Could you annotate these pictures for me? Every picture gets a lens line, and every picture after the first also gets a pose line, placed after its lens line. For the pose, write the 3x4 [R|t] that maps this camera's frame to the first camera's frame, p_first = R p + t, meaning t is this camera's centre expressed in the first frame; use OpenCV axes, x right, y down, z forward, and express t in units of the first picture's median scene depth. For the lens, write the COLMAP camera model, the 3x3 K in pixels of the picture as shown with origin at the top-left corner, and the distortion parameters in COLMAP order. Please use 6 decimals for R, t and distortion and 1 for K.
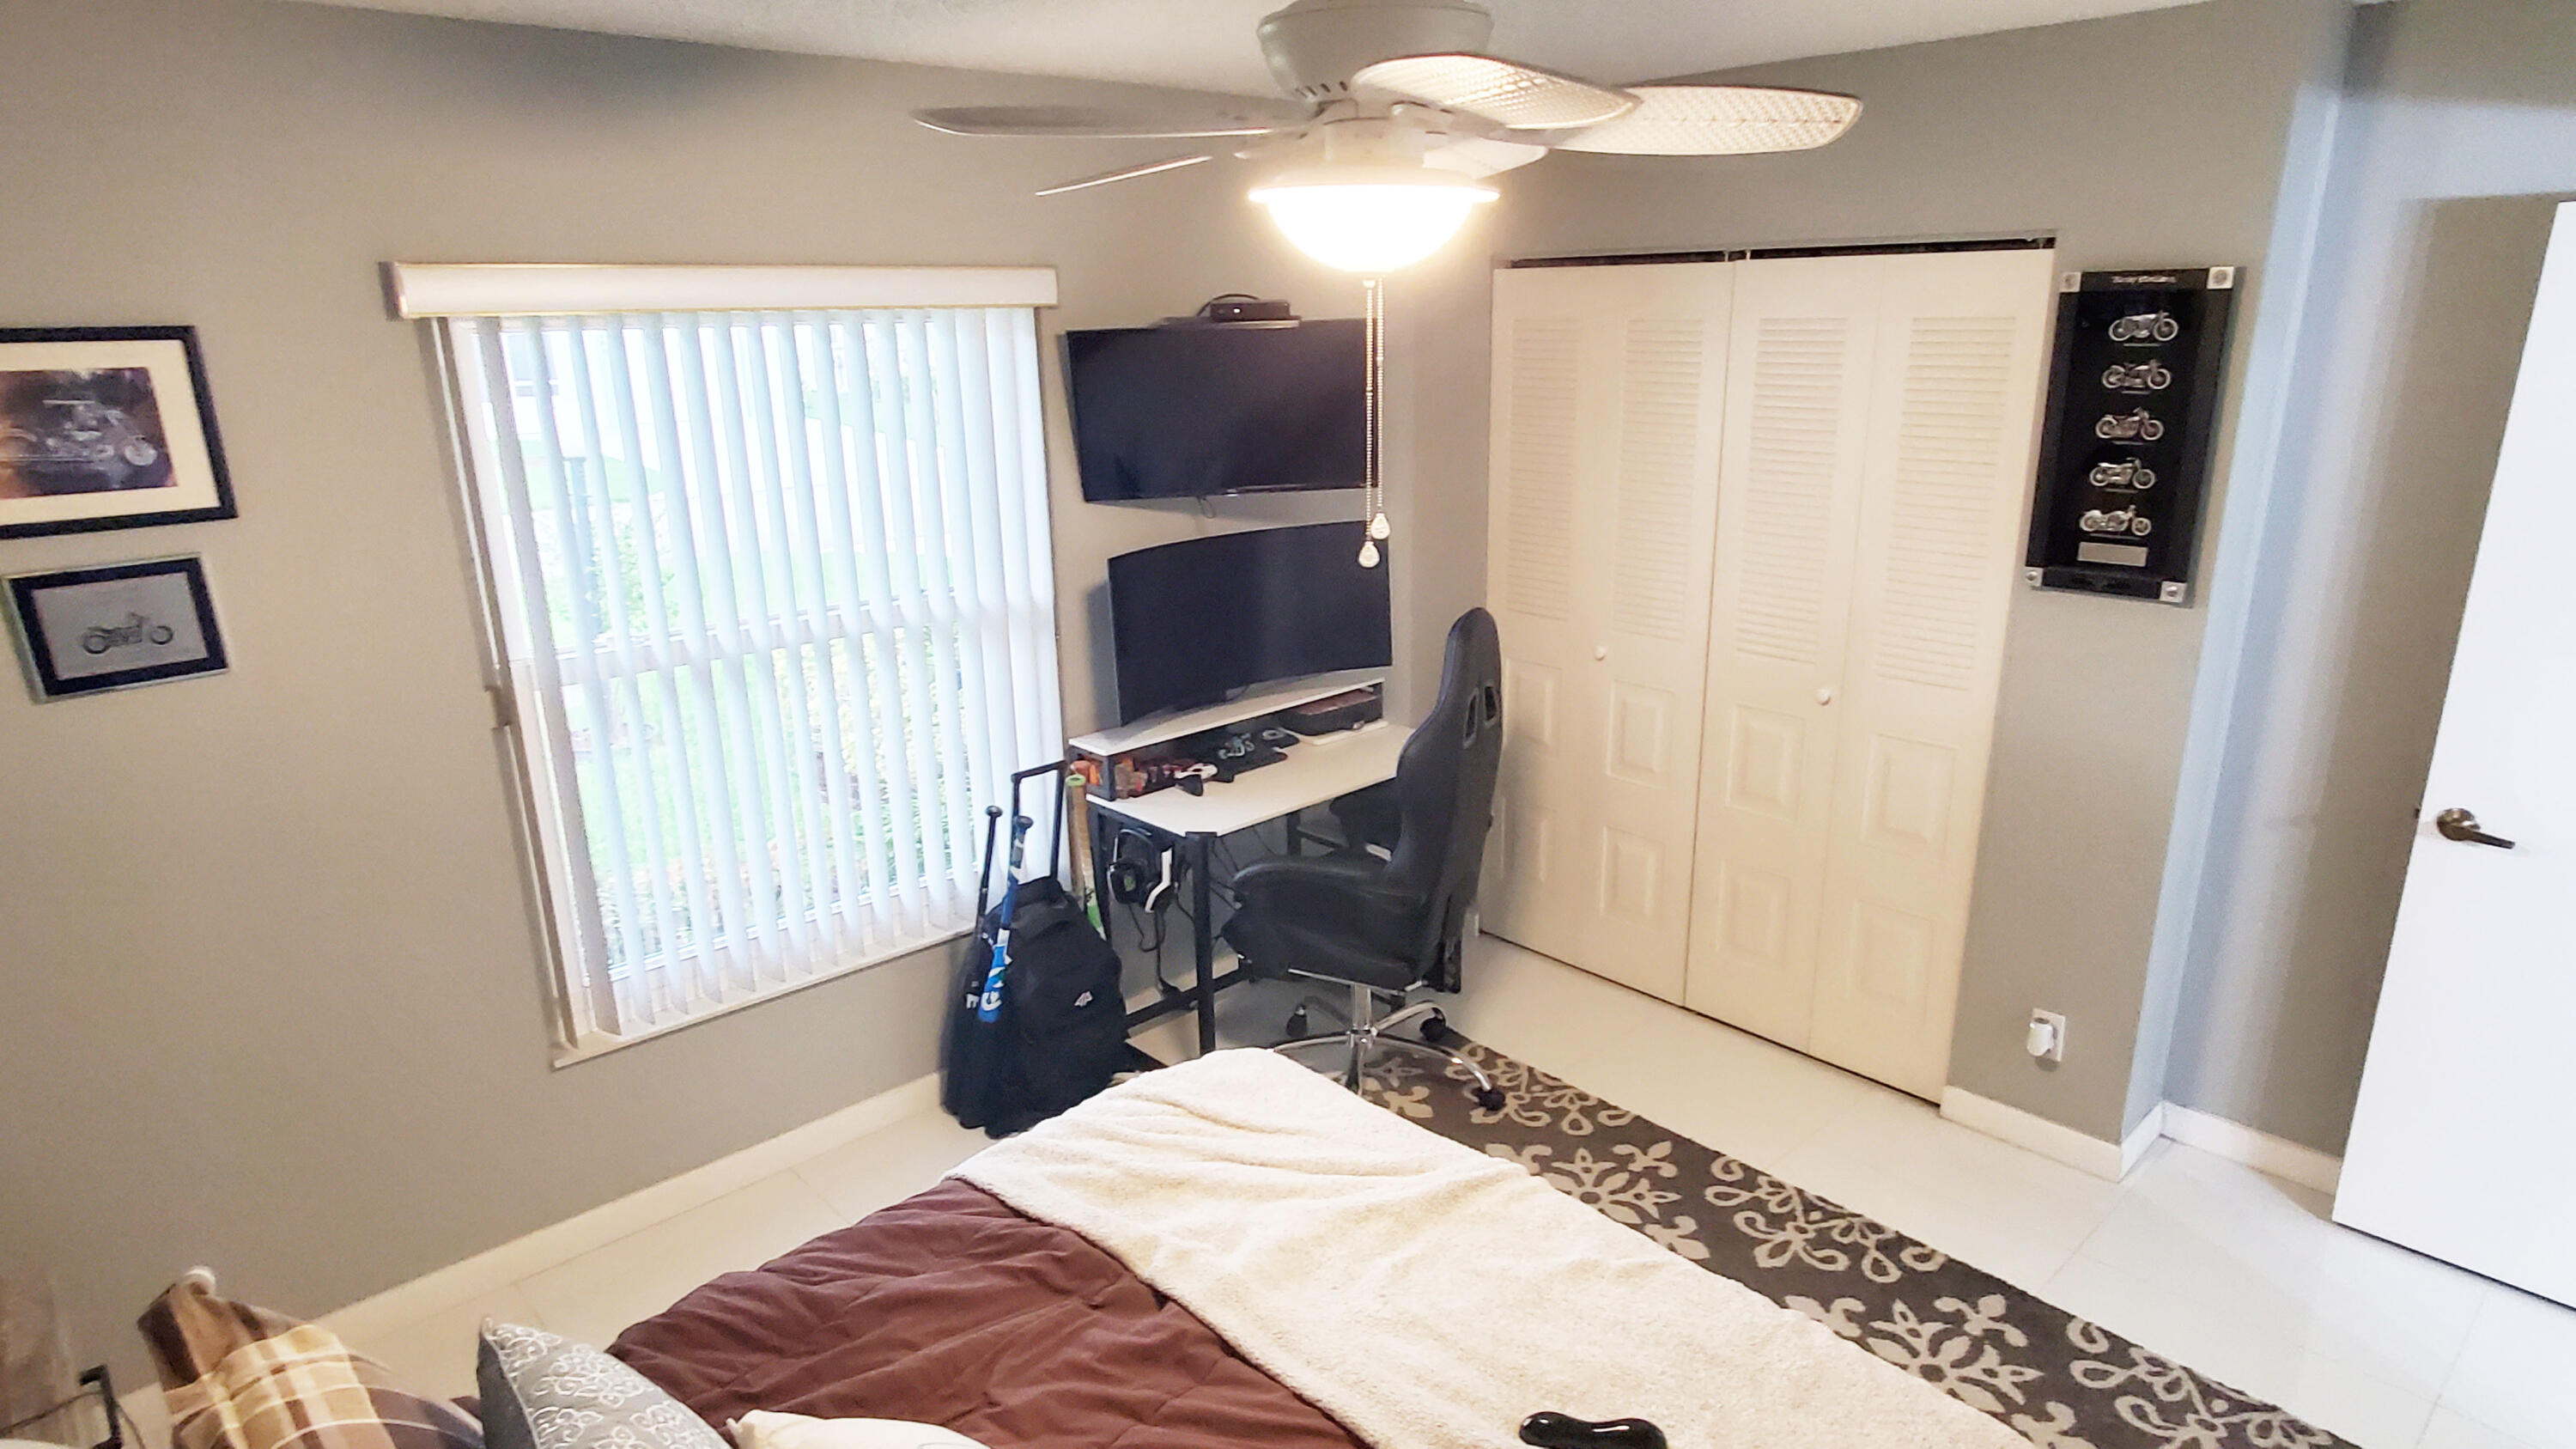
lens RADIAL K [[1461.0, 0, 1284.6], [0, 1461.0, 738.0], [0, 0, 1]] dist [-0.002853, 0.004843]
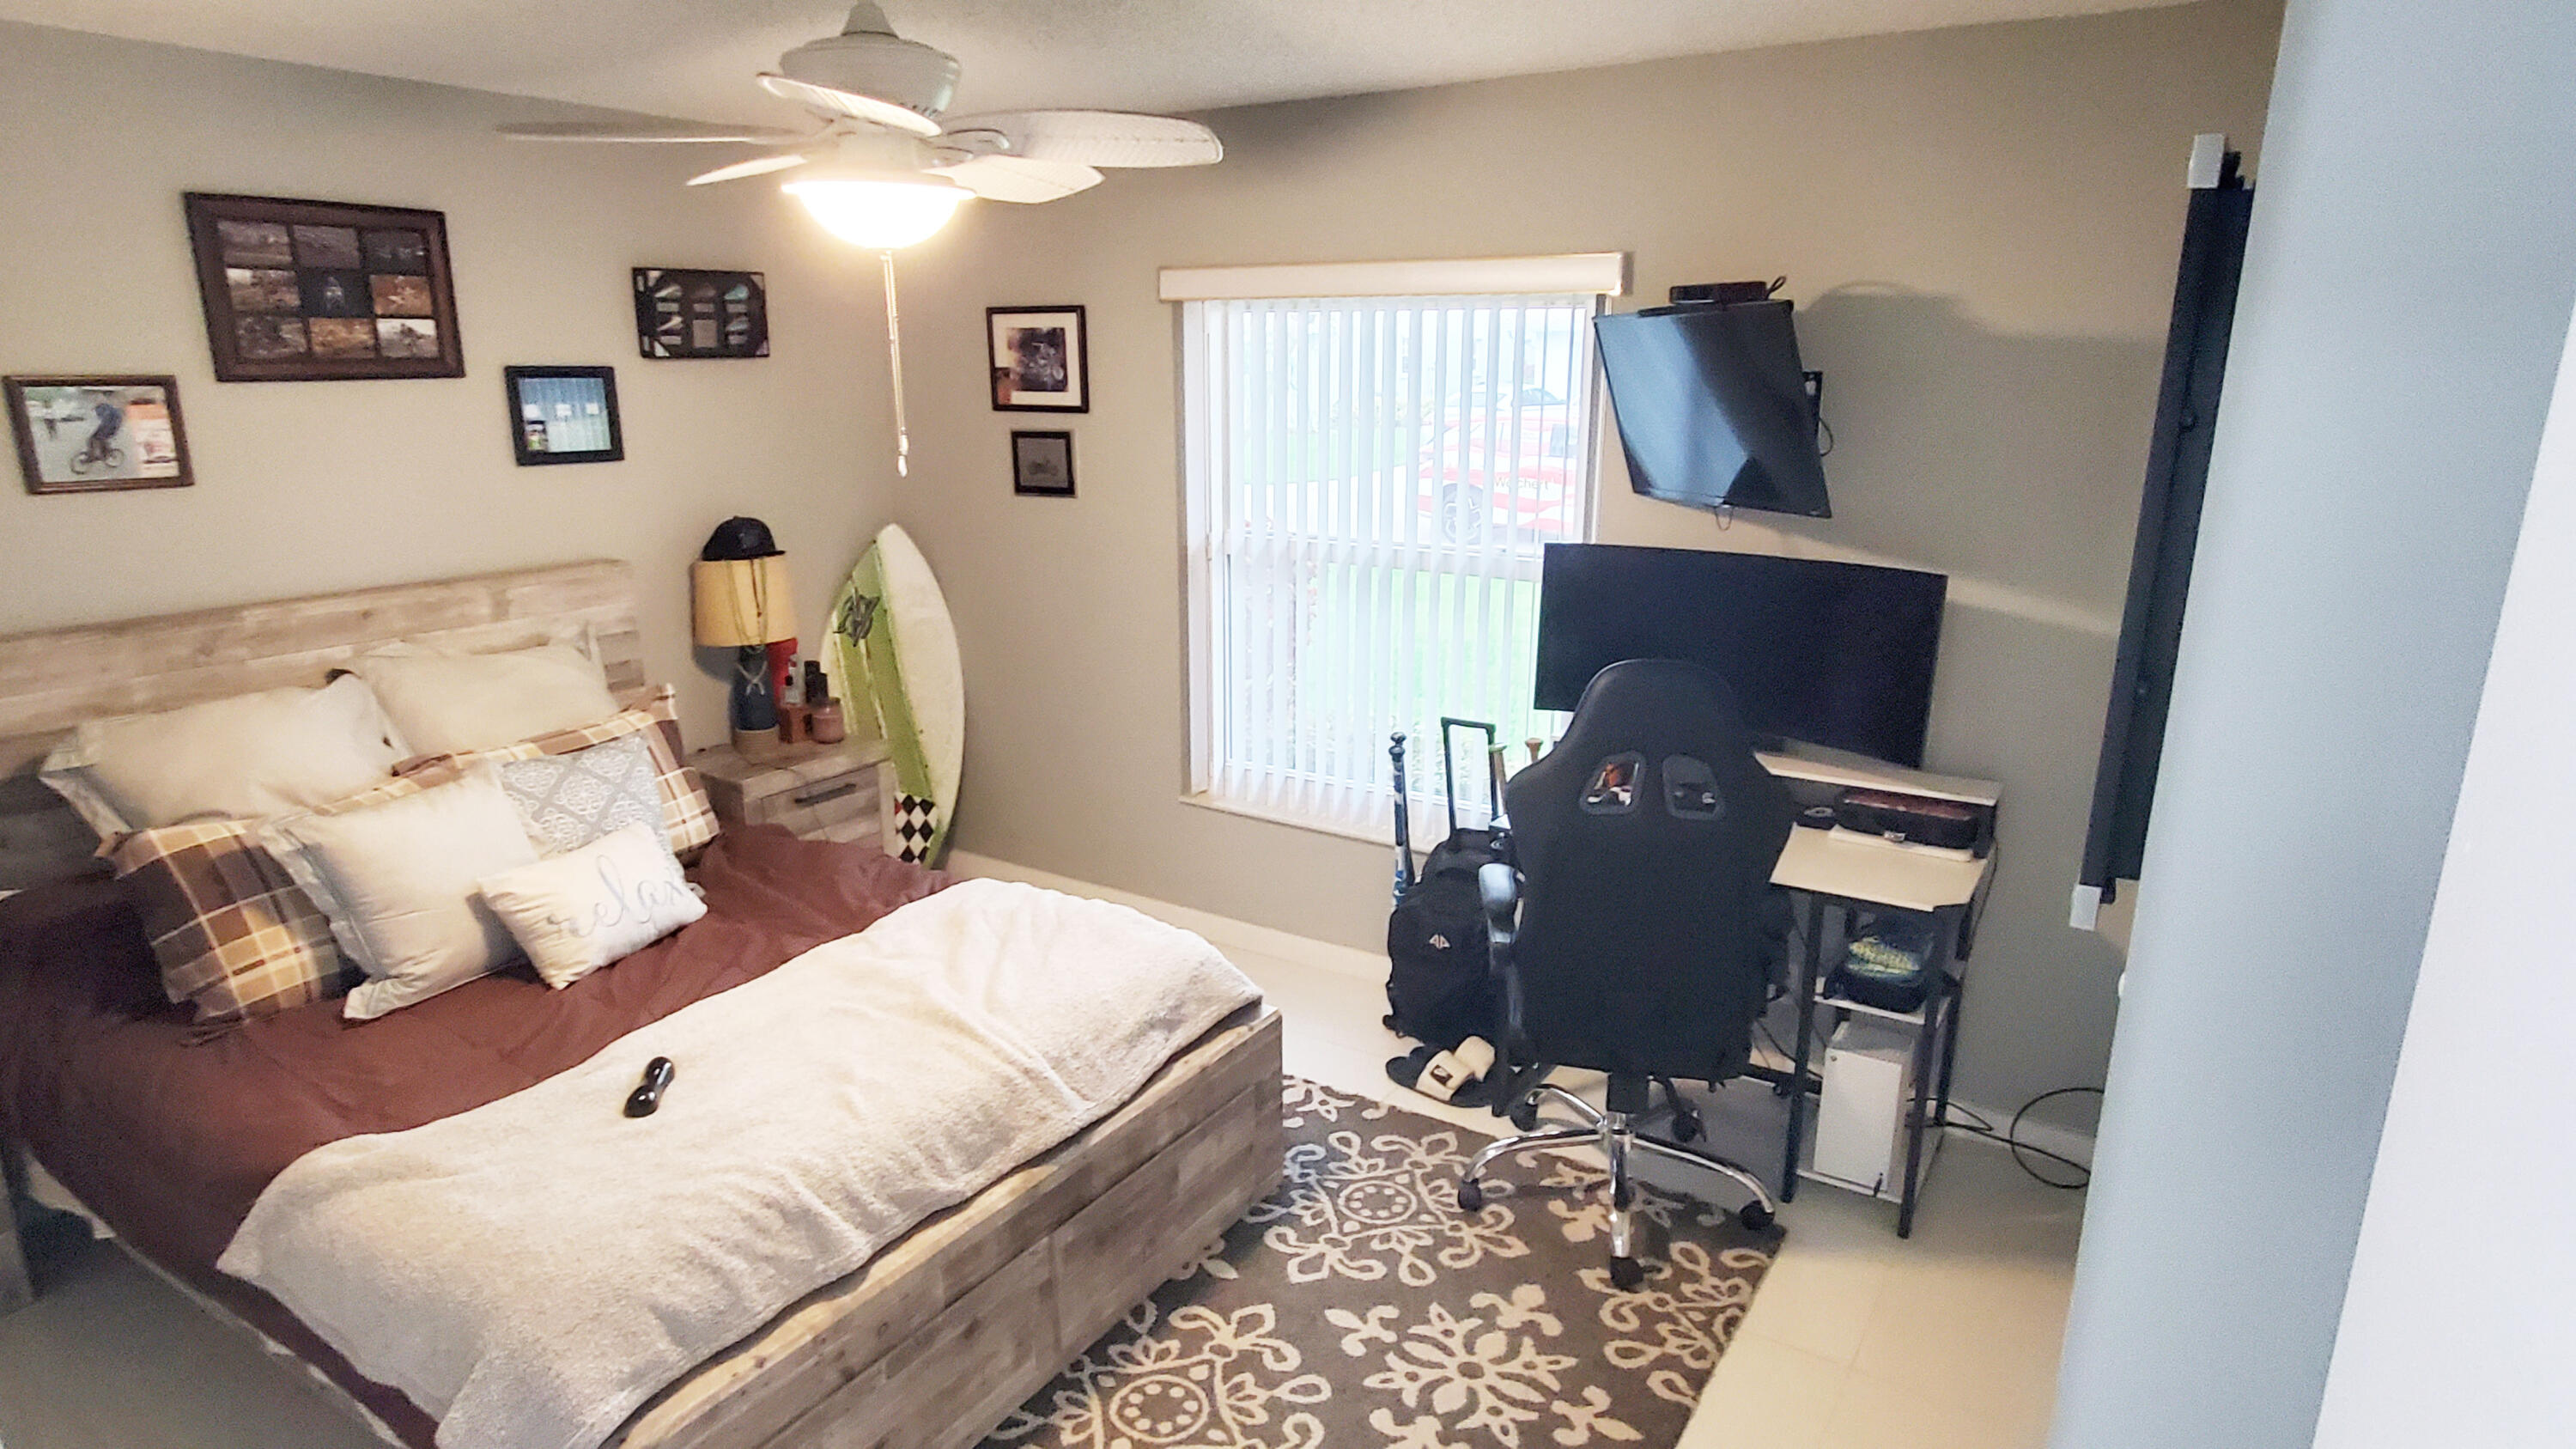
lens RADIAL K [[1461.0, 0, 1284.6], [0, 1461.0, 738.0], [0, 0, 1]] dist [-0.002853, 0.004843]
pose [[0.253955, 0.276431, -0.926873, 1.125847], [-0.277593, 0.938805, 0.203931, -0.212406], [0.926525, 0.205505, 0.315149, 0.754700]]
